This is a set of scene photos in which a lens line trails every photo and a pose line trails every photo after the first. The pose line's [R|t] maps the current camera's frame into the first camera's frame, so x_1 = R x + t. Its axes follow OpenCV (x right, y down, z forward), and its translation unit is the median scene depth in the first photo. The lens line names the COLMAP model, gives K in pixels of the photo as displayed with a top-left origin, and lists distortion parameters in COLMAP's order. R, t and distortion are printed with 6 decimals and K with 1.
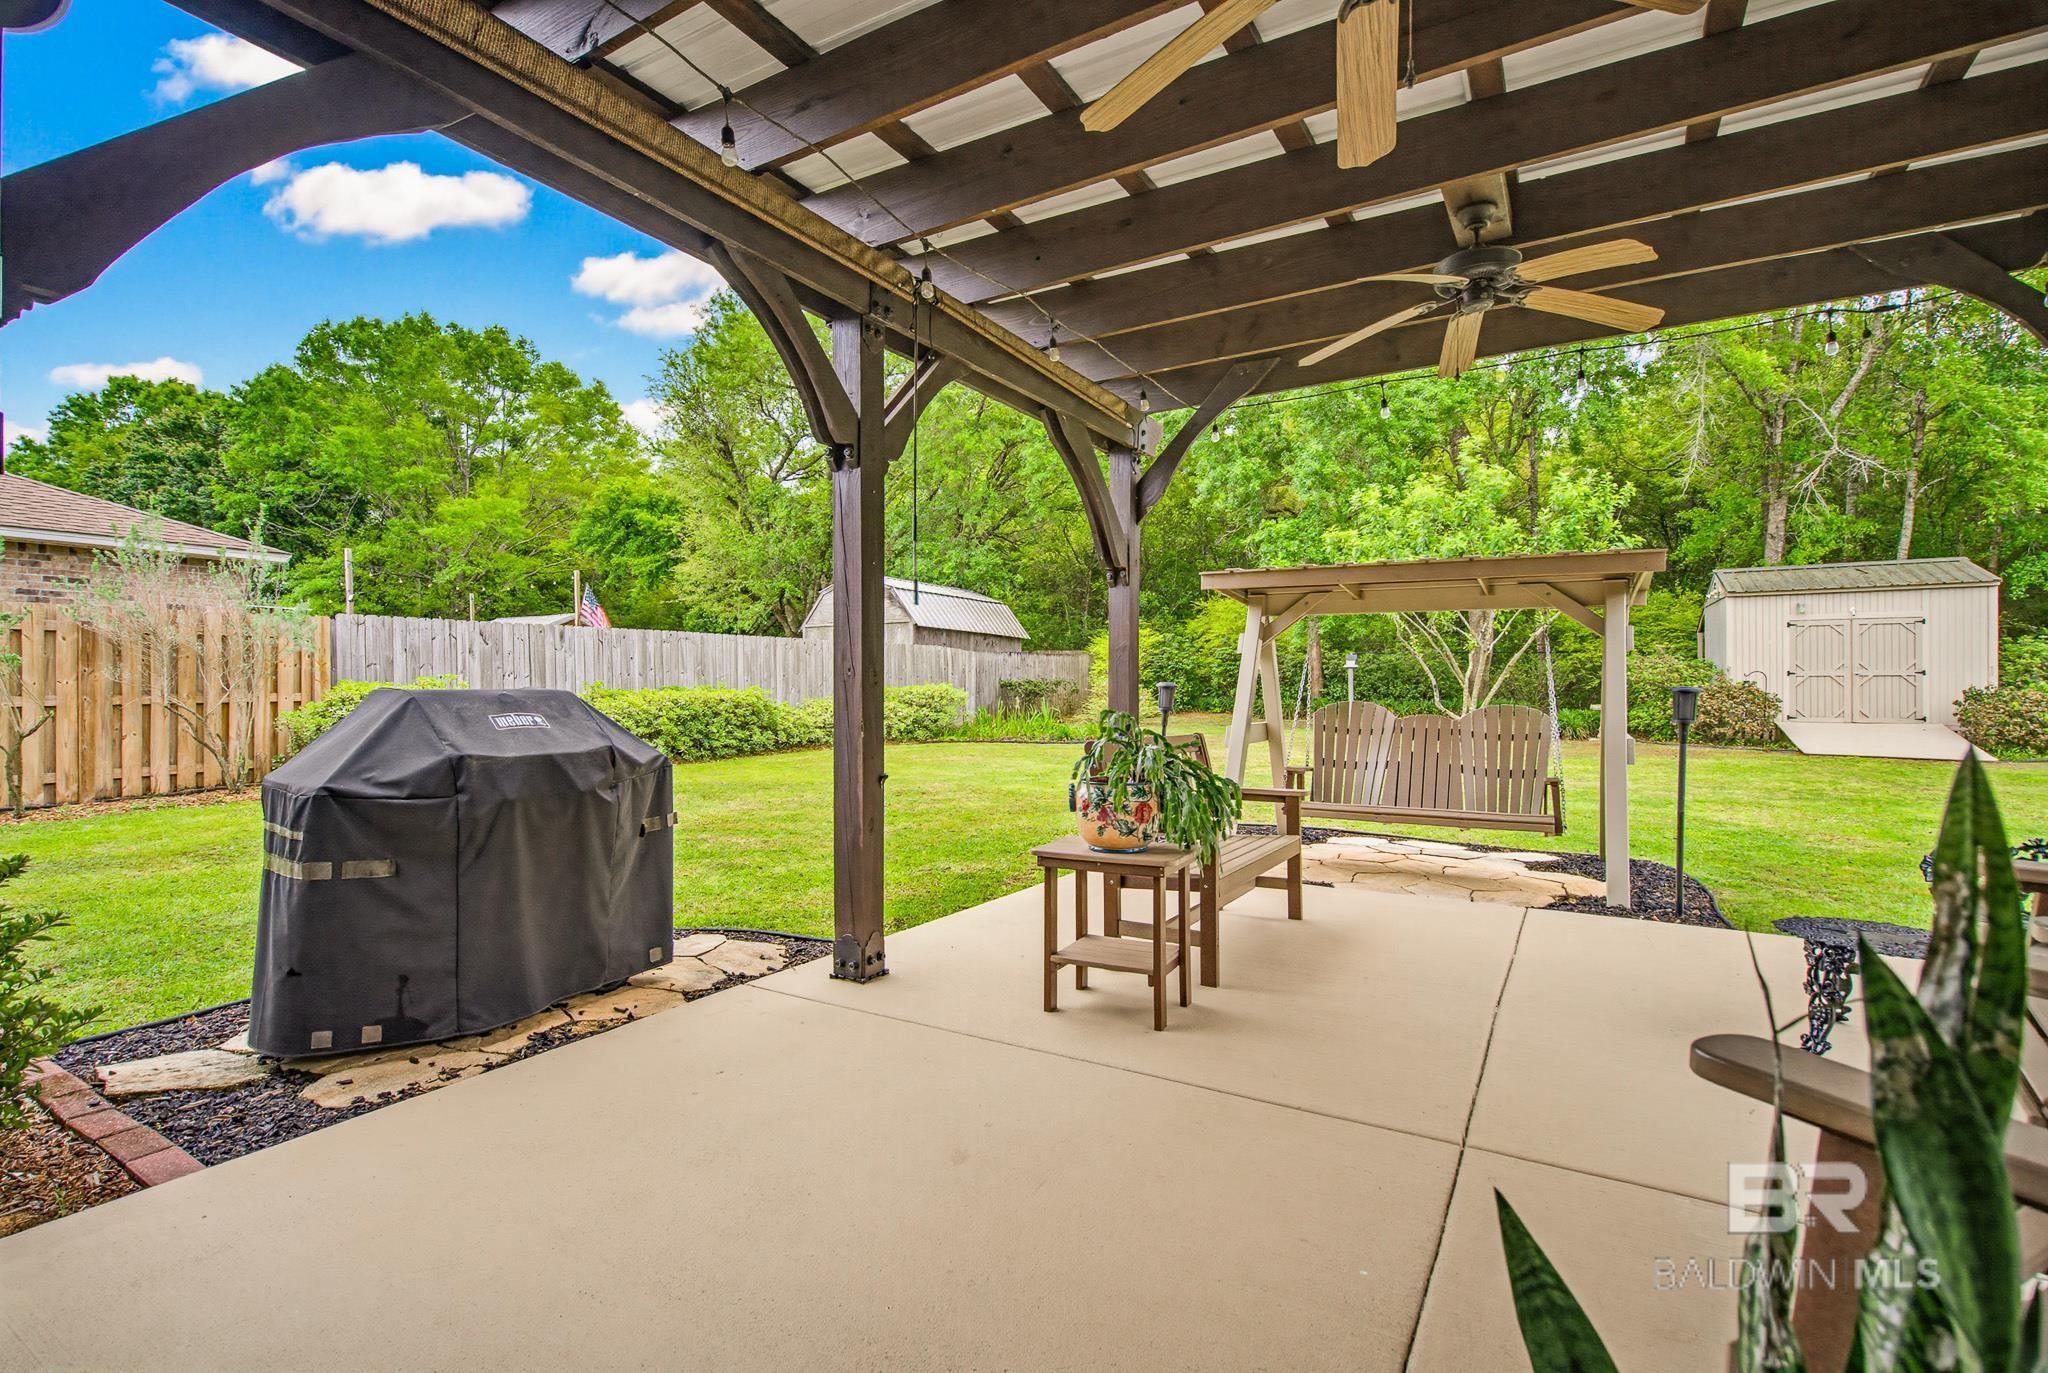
lens RADIAL K [[940.4, 0, 1015.1], [0, 940.4, 683.9], [0, 0, 1]] dist [0.006749, -0.000572]
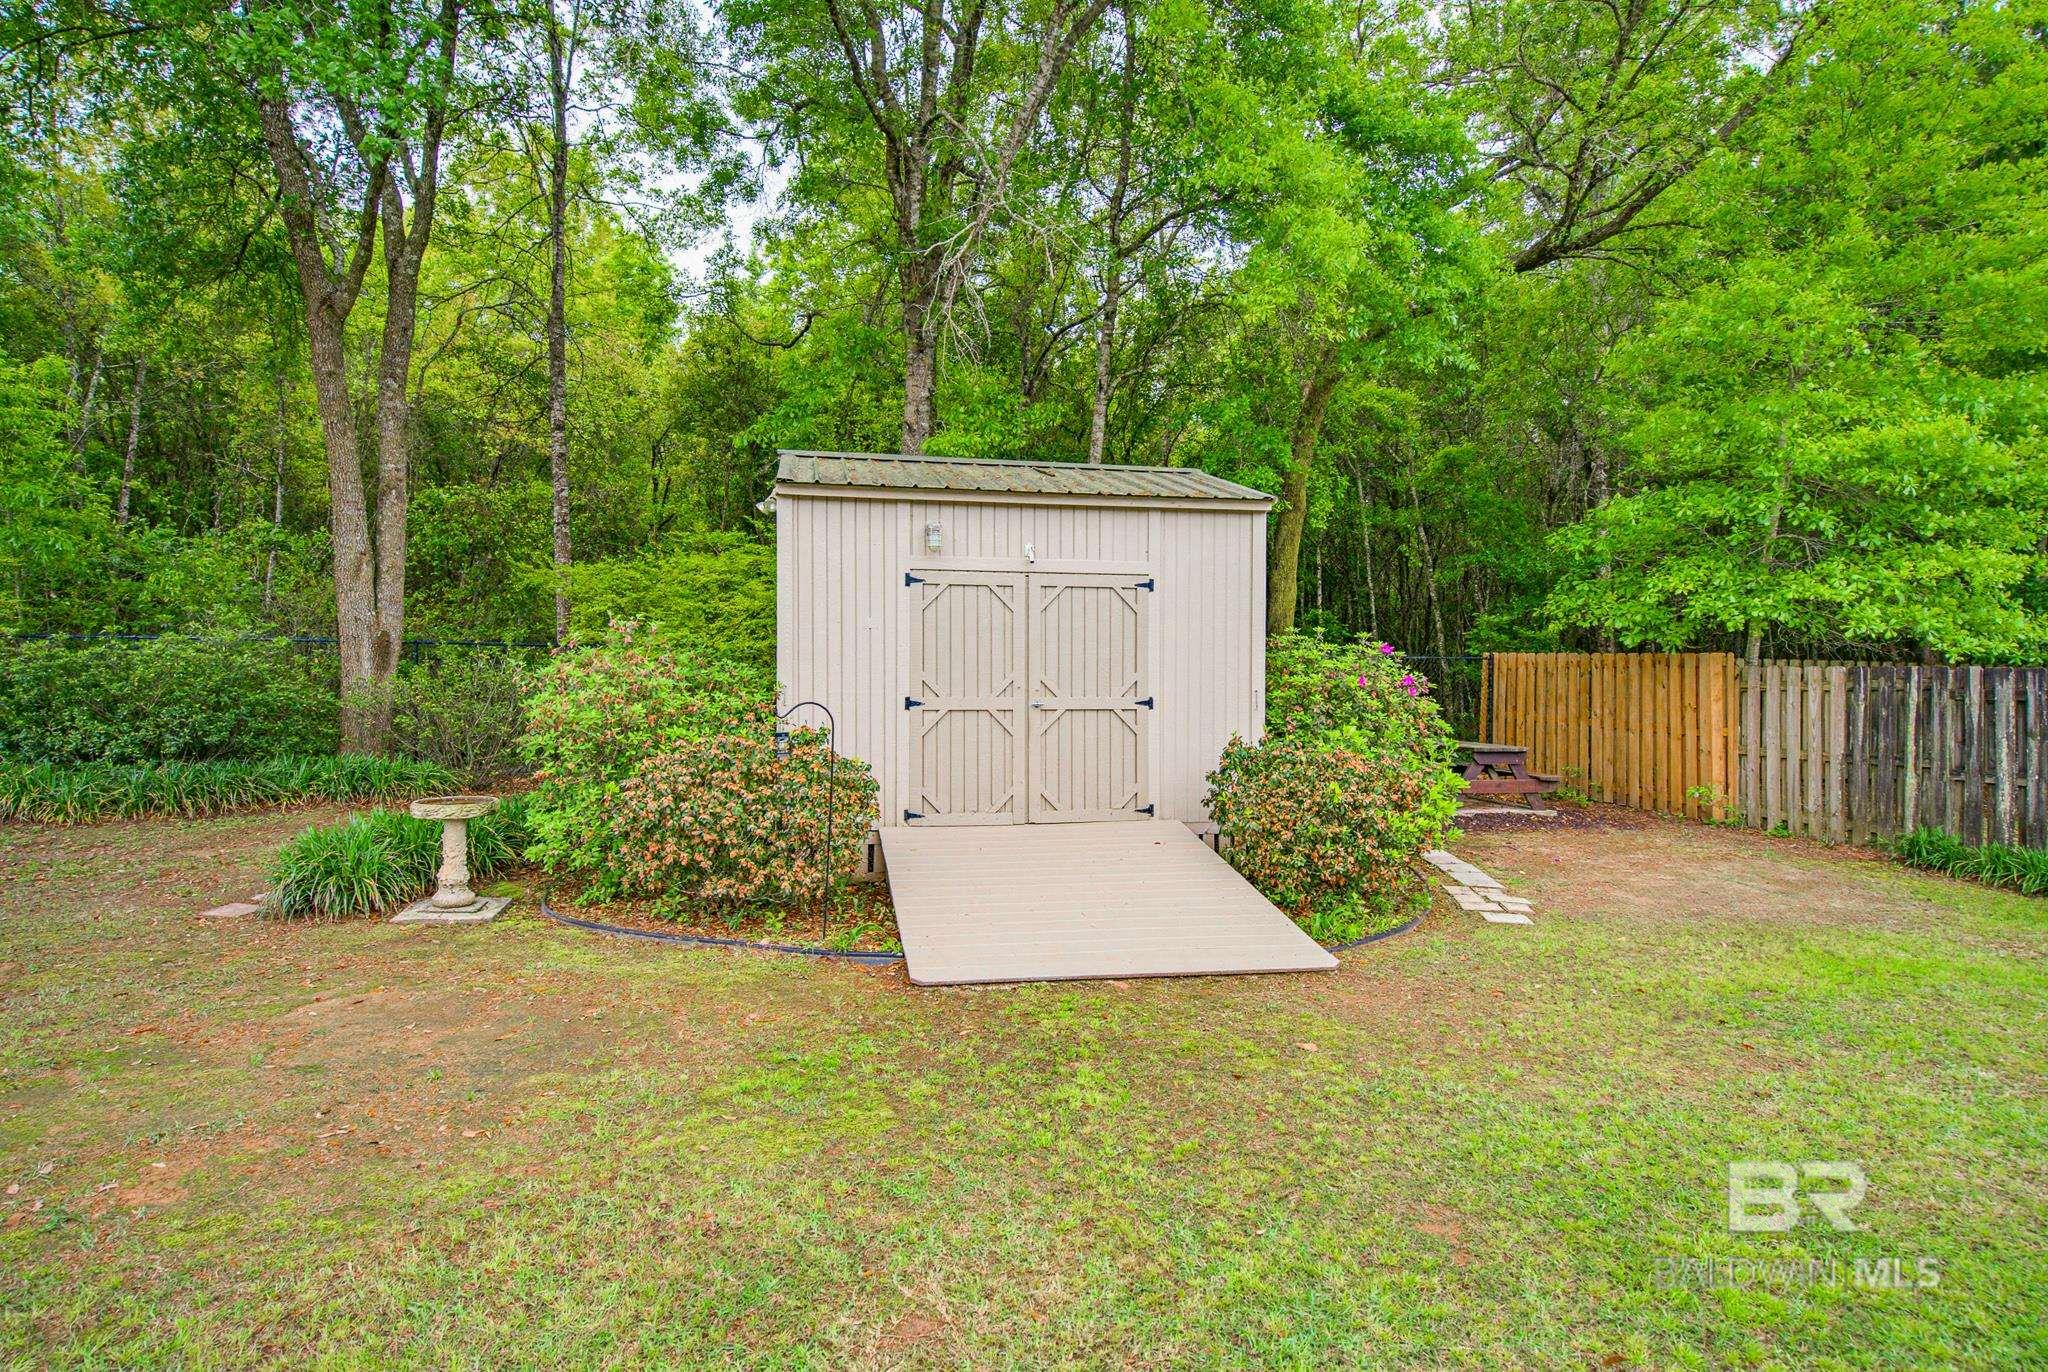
lens RADIAL K [[1063.6, 0, 1023.6], [0, 1063.6, 689.1], [0, 0, 1]] dist [0.000054, 0.000005]
pose [[0.747932, 0.005233, 0.663755, 0.572859], [-0.003505, 0.999986, -0.003934, -0.015573], [-0.663766, 0.000616, 0.747940, 0.650397]]
